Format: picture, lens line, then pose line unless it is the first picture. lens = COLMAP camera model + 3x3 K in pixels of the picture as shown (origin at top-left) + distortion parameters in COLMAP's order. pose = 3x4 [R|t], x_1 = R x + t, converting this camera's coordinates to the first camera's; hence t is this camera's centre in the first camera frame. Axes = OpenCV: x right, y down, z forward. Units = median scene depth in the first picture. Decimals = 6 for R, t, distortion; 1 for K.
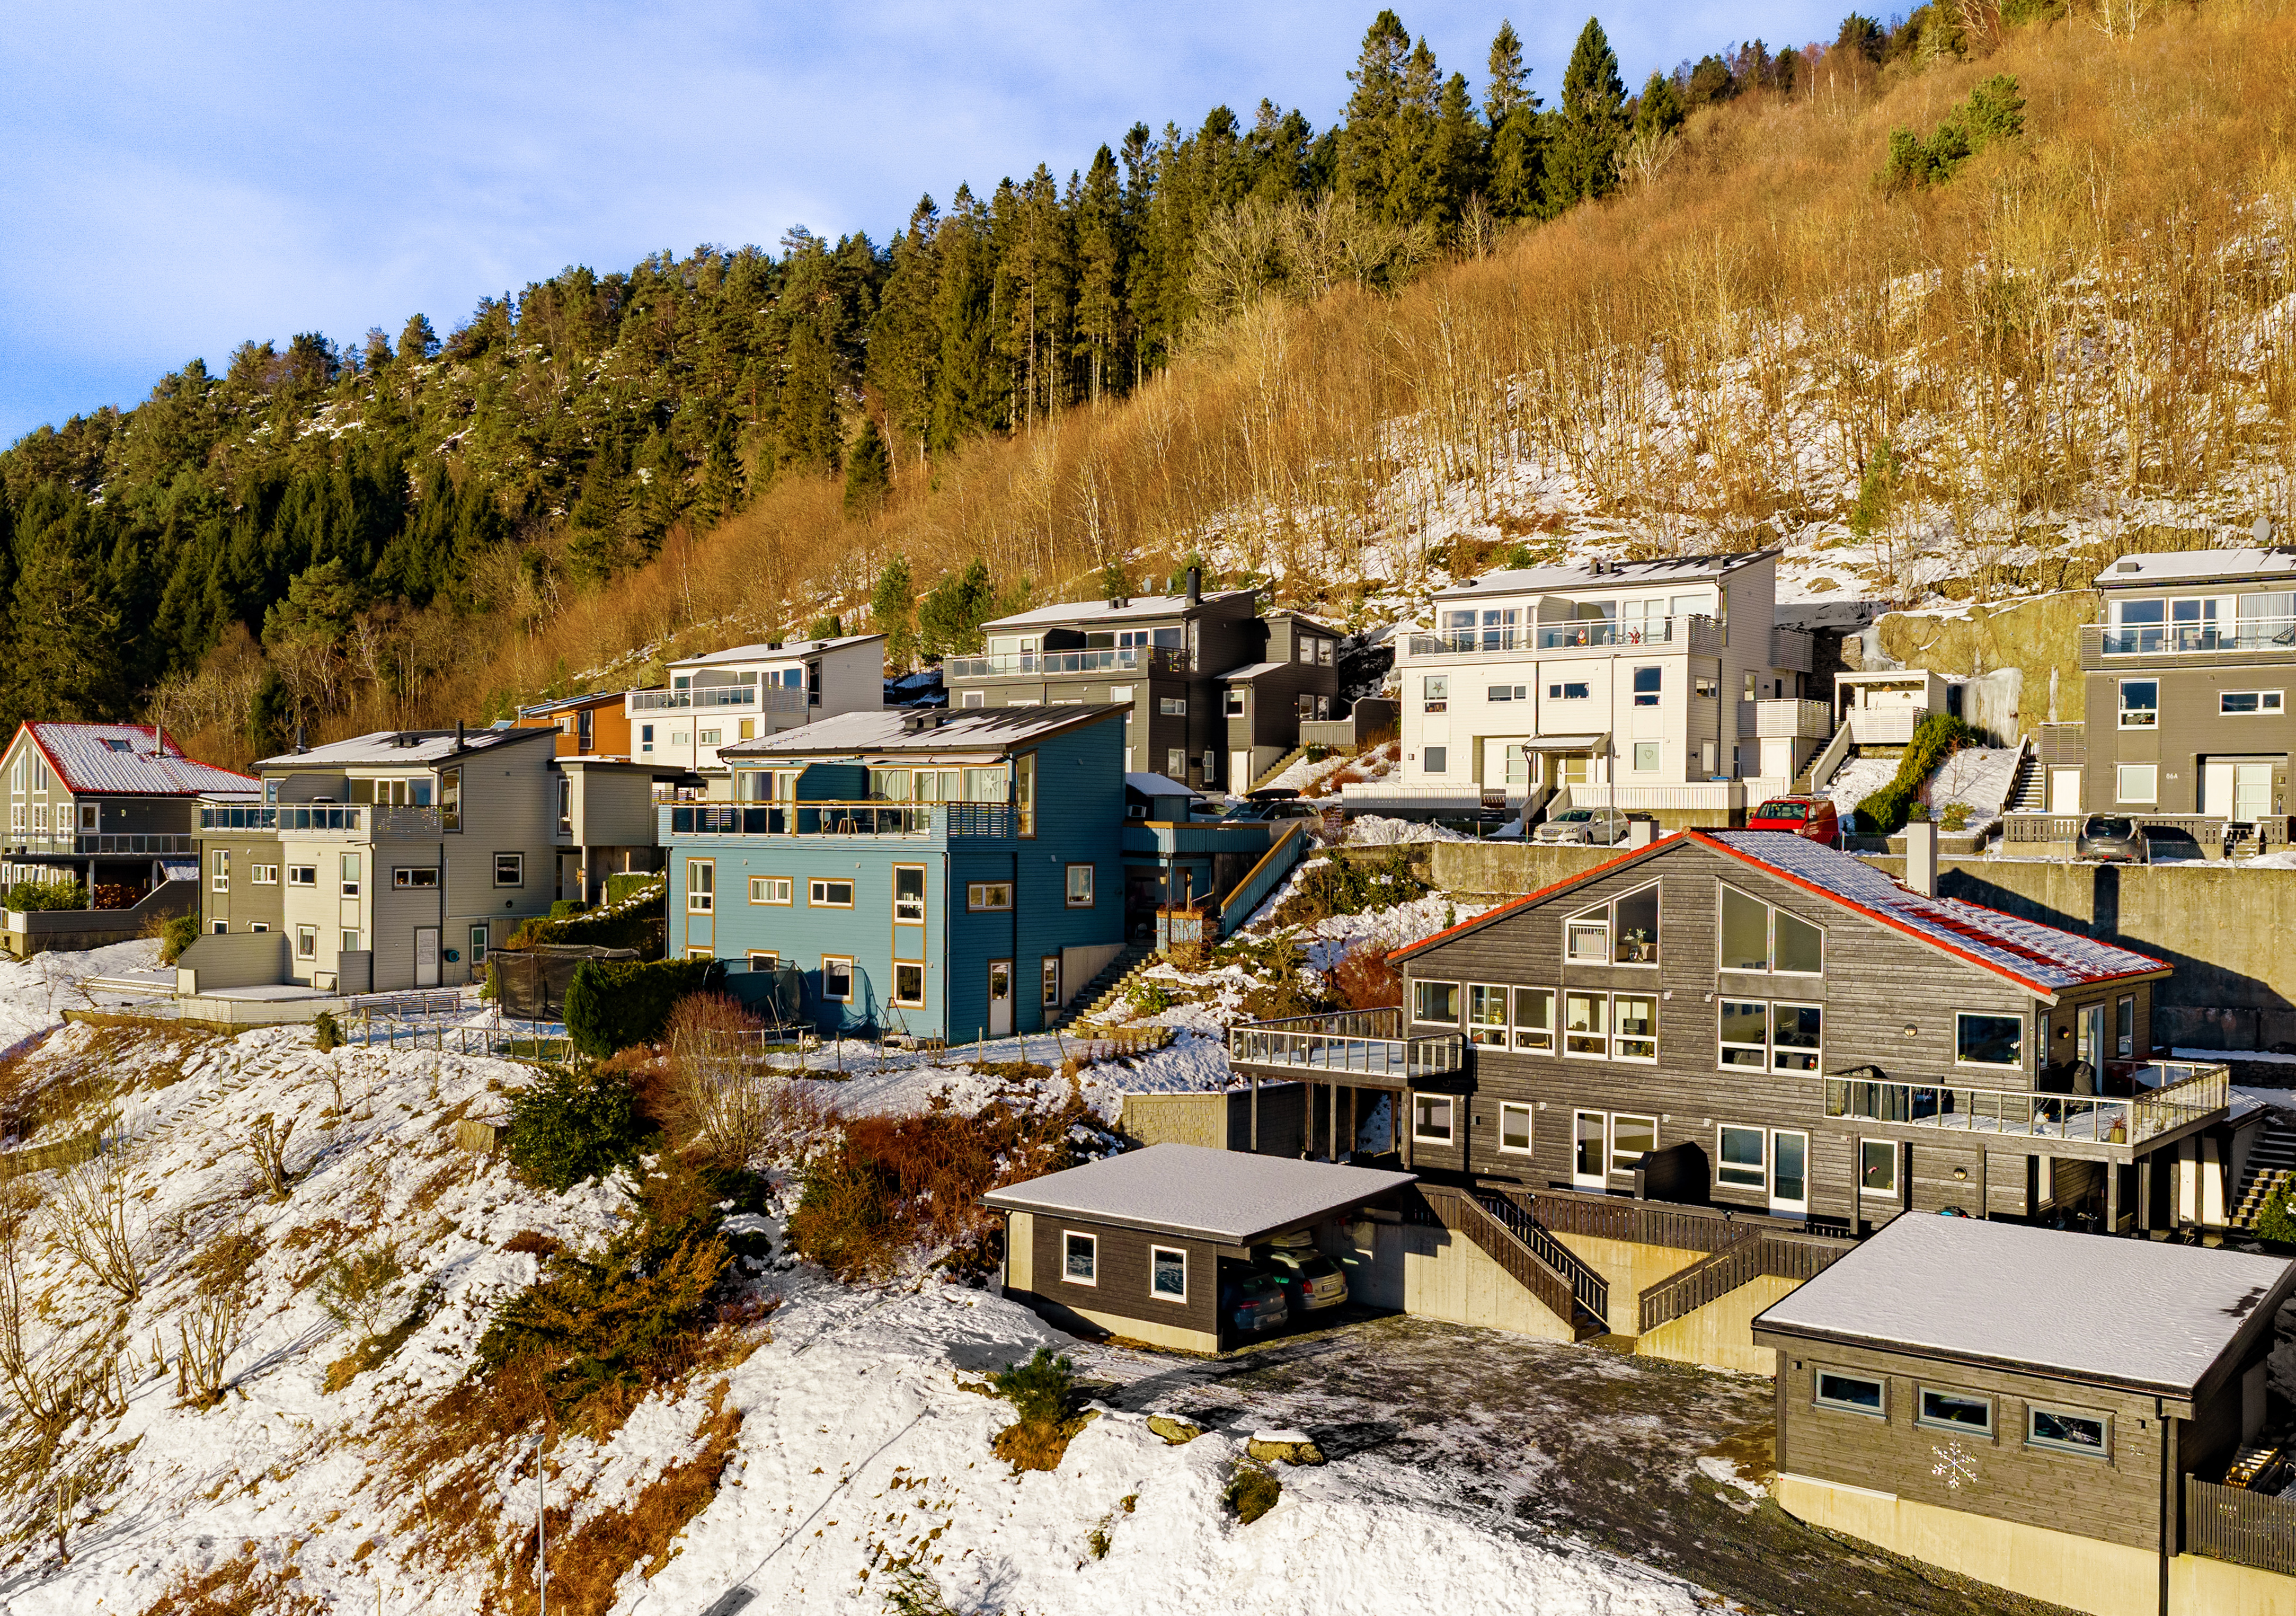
lens RADIAL K [[2157.4, 0, 1167.0], [0, 2157.4, 851.9], [0, 0, 1]] dist [0.029988, 0.016313]
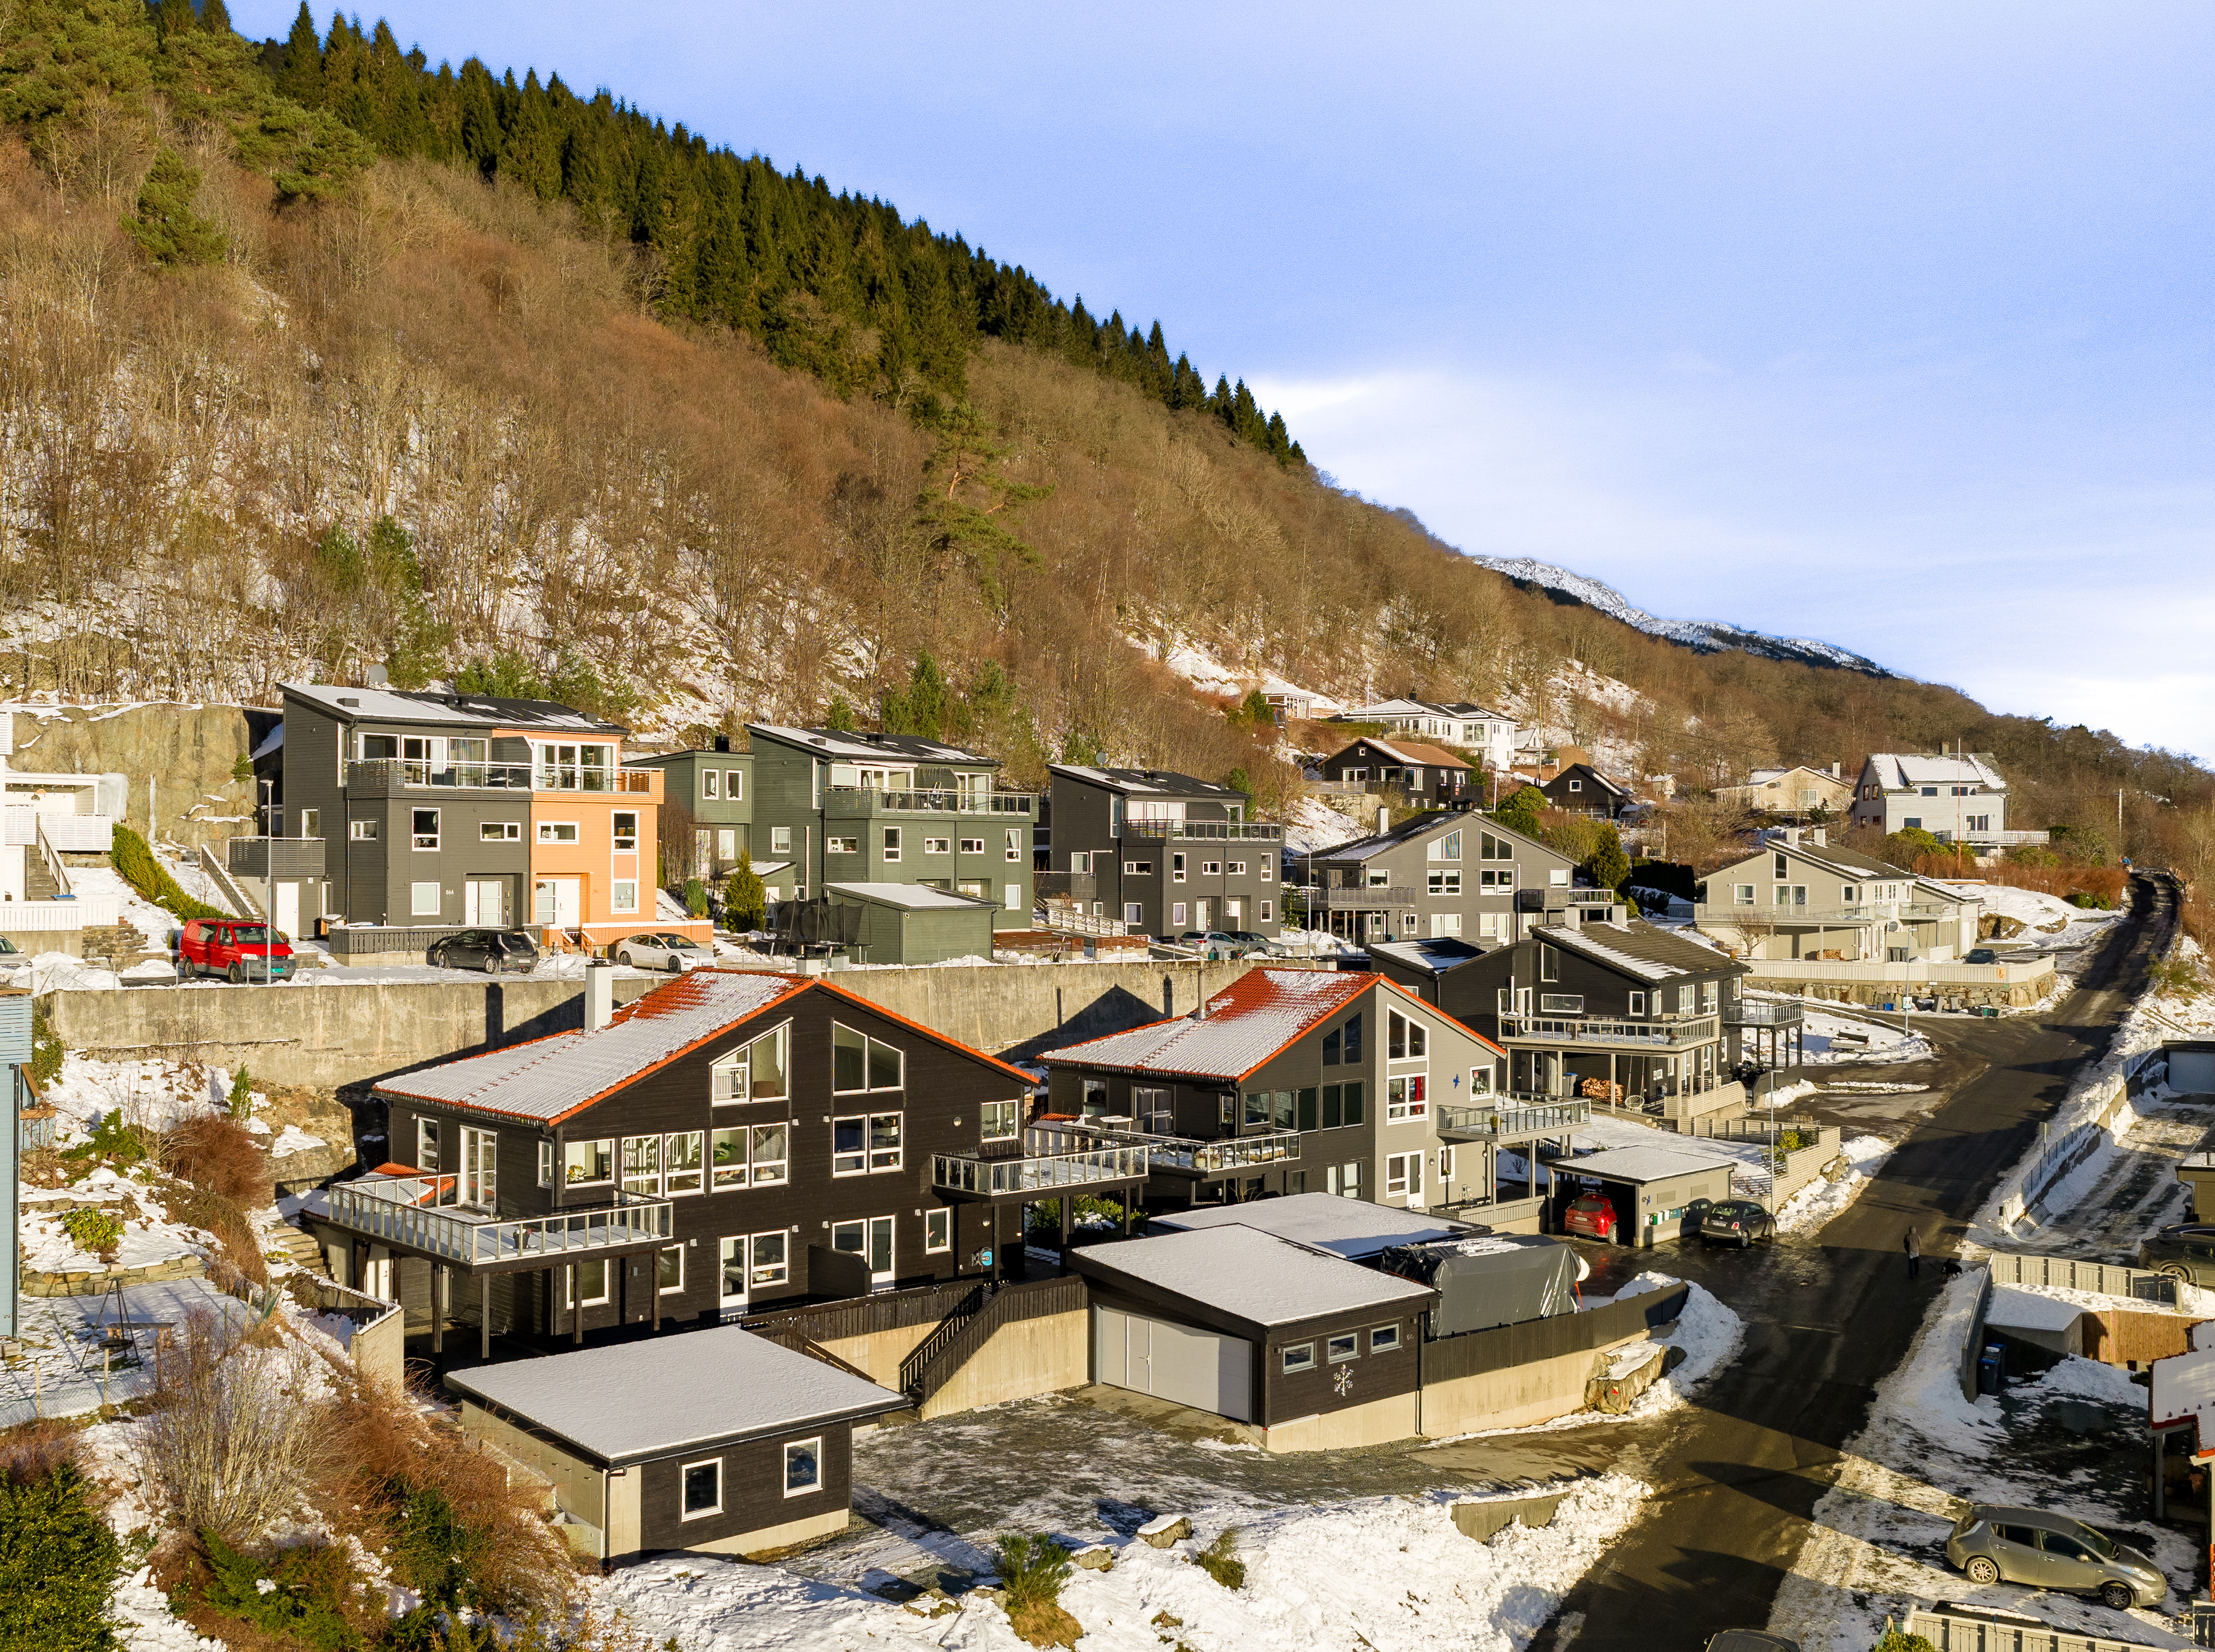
lens RADIAL K [[2247.0, 0, 974.1], [0, 2247.0, 834.6], [0, 0, 1]] dist [0.029007, 0.016815]
pose [[0.172652, -0.001916, 0.984981, -0.707005], [0.009112, 0.999958, 0.000348, -0.065703], [-0.984941, 0.008915, 0.172662, 0.526941]]
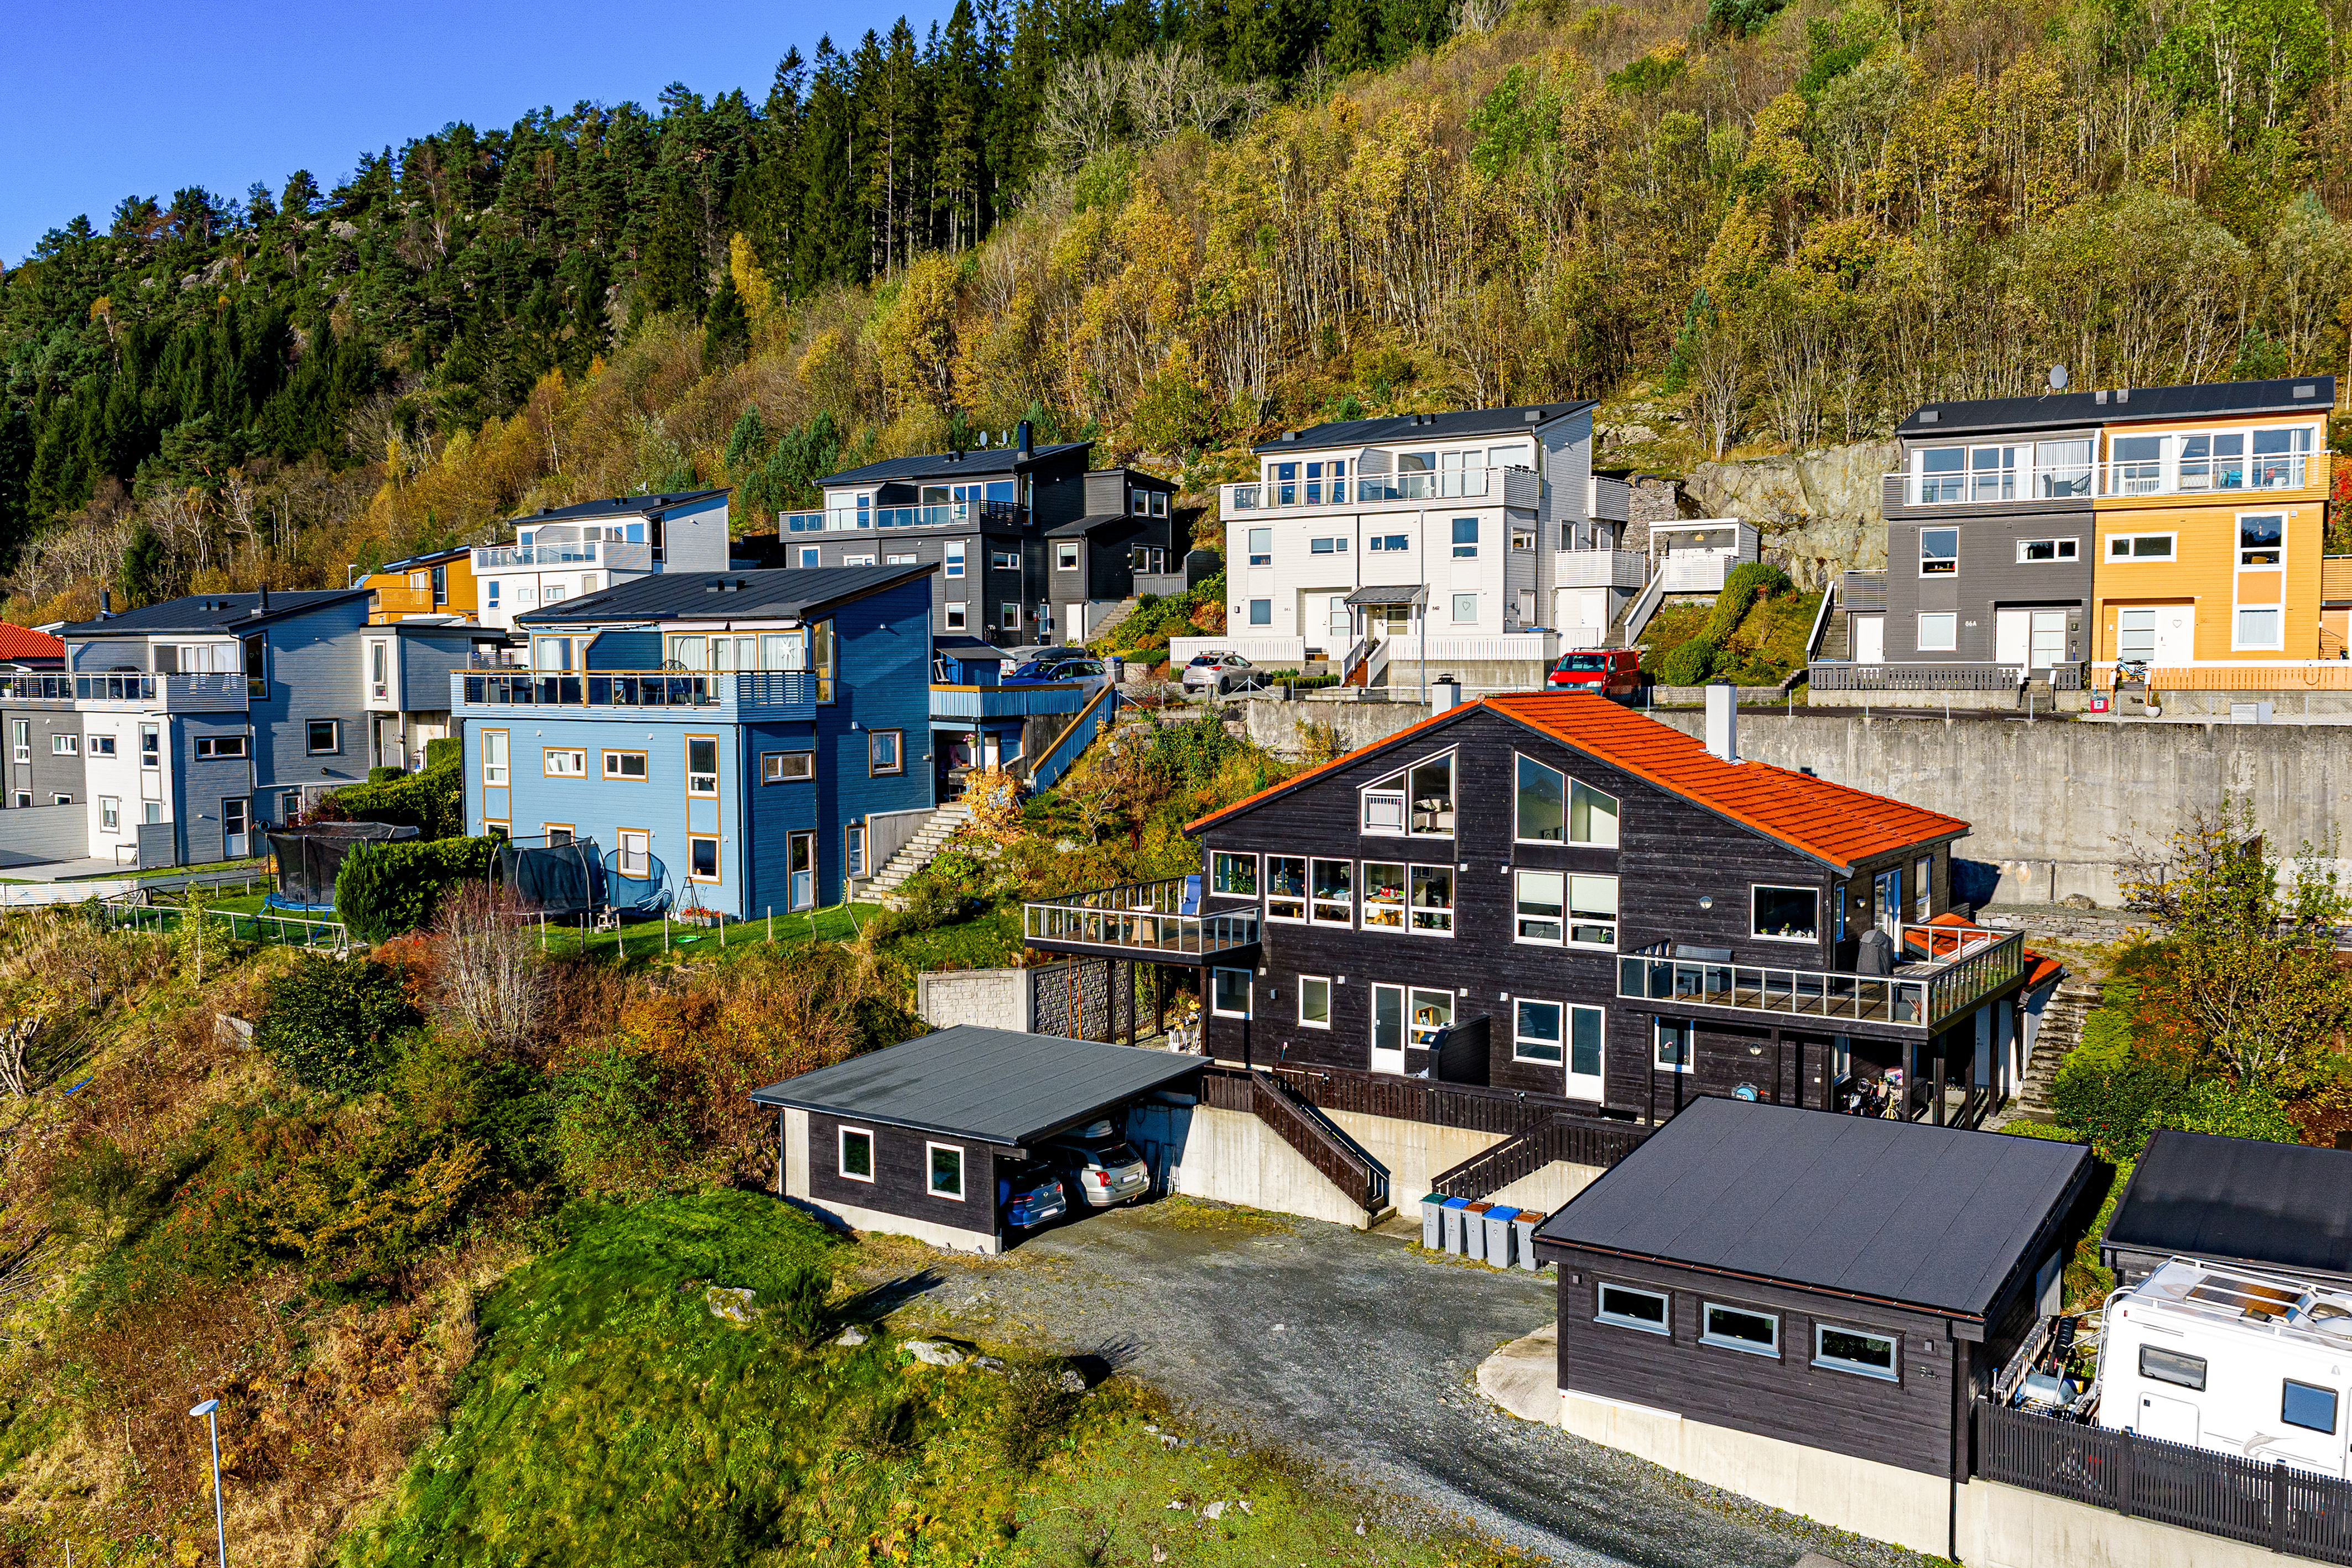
lens RADIAL K [[2000.1, 0, 1176.0], [0, 2000.1, 784.0], [0, 0, 1]] dist [0.038384, -0.010854]
pose [[0.998282, -0.017847, 0.055817, 0.039747], [0.014950, 0.998541, 0.051890, -0.014899], [-0.056662, -0.050966, 0.997092, 0.083541]]
